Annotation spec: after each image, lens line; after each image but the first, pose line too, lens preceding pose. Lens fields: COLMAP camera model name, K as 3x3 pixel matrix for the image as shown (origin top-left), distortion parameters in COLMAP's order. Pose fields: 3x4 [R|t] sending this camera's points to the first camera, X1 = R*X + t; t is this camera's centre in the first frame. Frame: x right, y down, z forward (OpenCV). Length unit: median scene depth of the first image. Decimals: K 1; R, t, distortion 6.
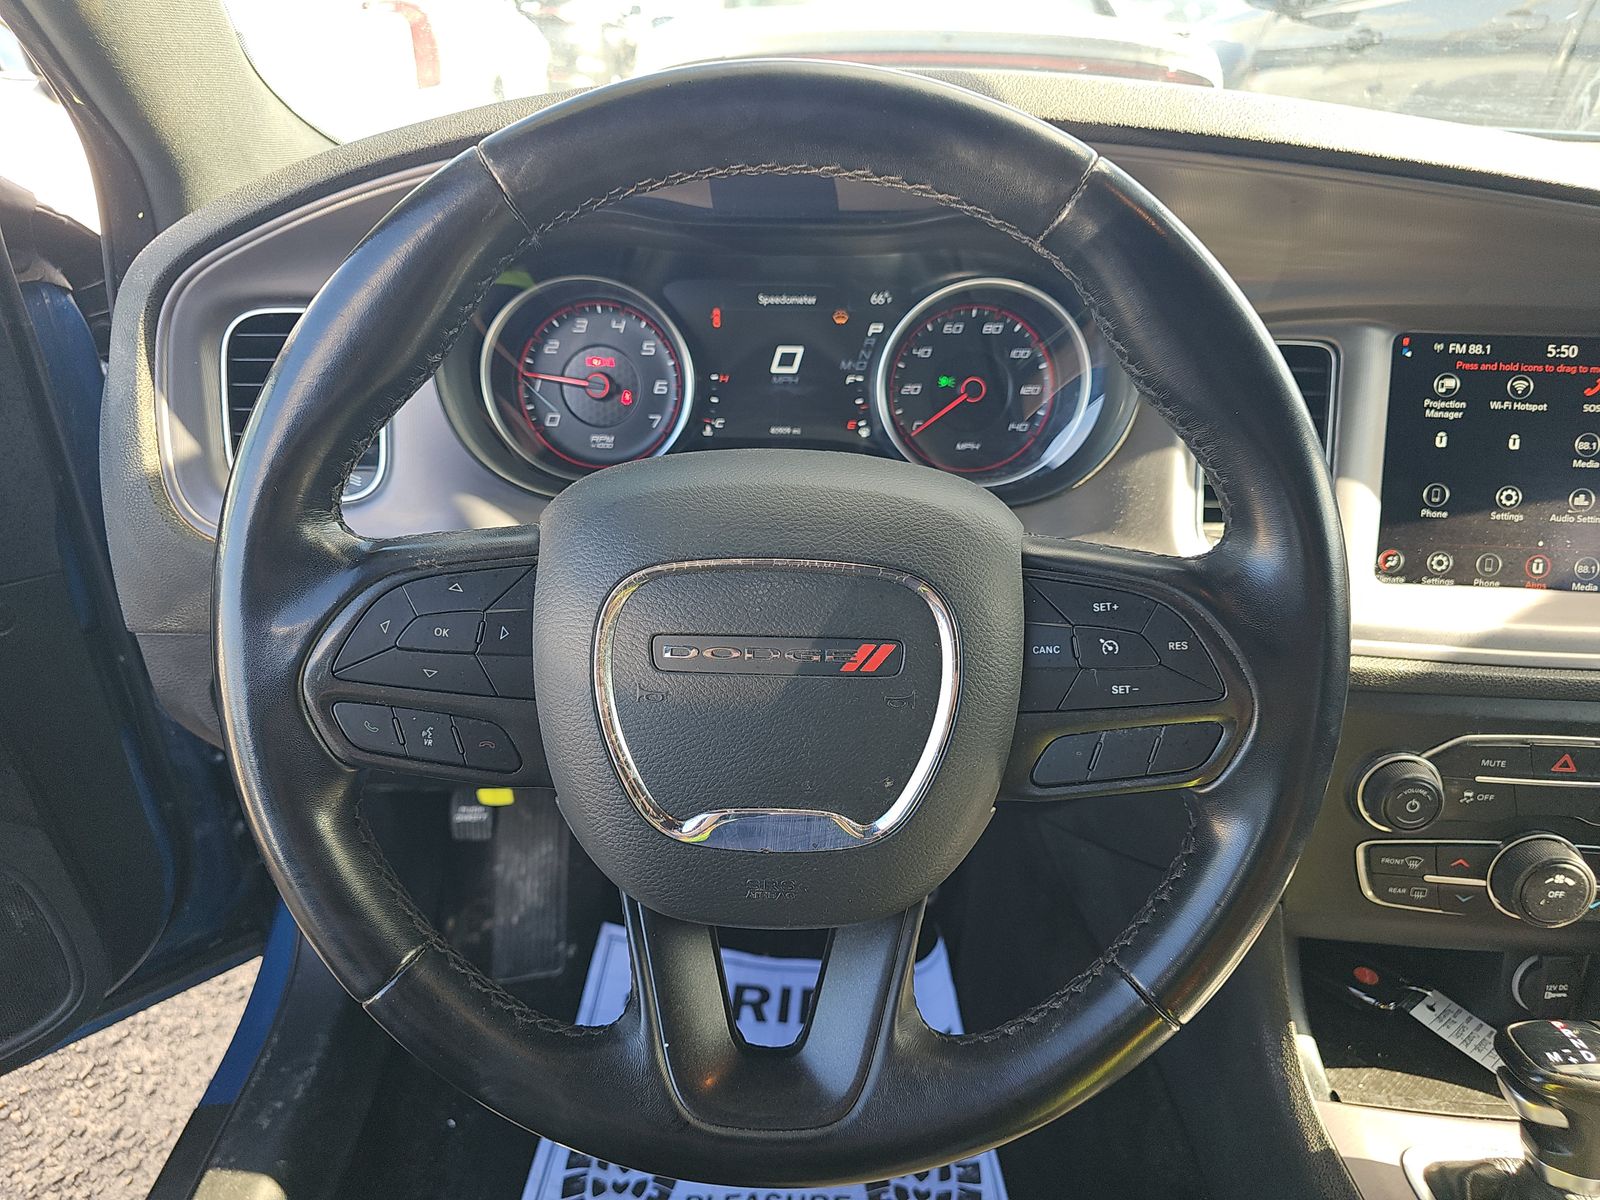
lens RADIAL K [[1076.5, 0, 800.0], [0, 1076.5, 600.0], [0, 0, 1]] dist [-0.001760, 0.004842]
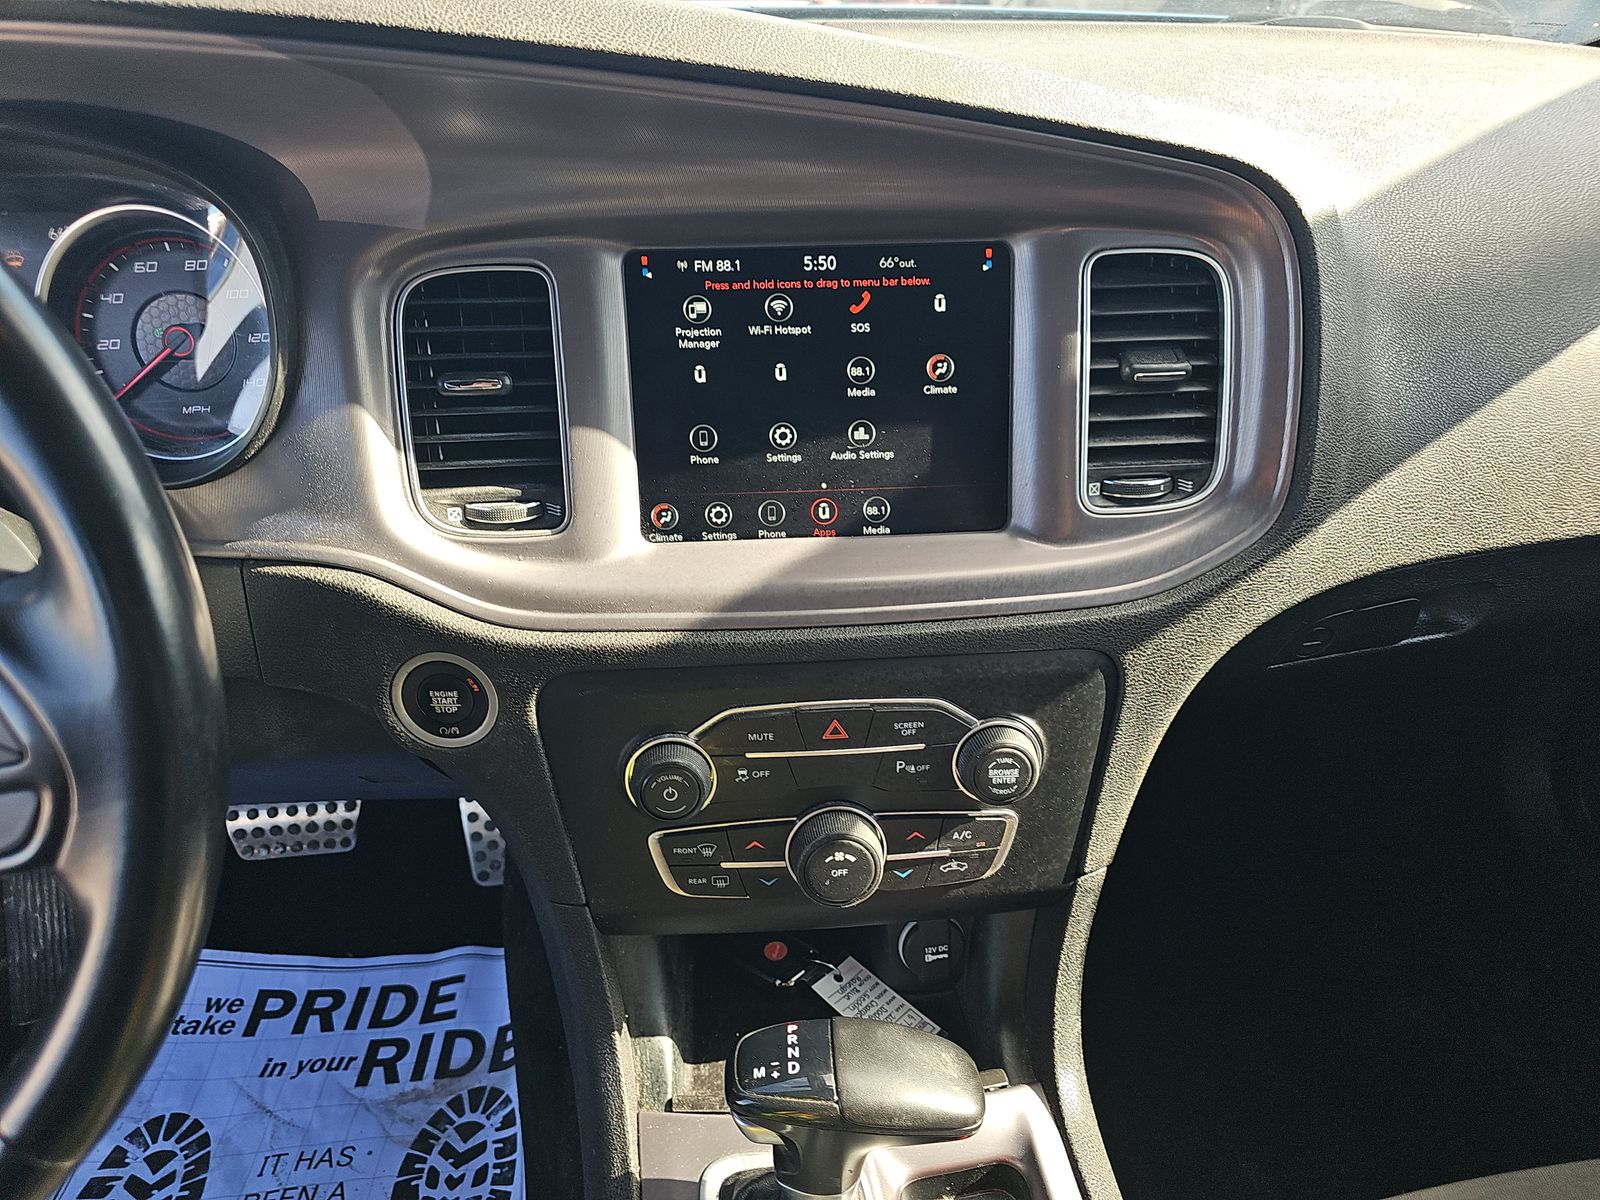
lens RADIAL K [[1066.6, 0, 798.8], [0, 1066.6, 621.1], [0, 0, 1]] dist [0.044873, -0.042772]
pose [[0.991208, -0.084865, 0.101517, 0.571877], [0.075918, 0.993137, 0.088967, -0.021251], [-0.108370, -0.080478, 0.990848, 0.117079]]
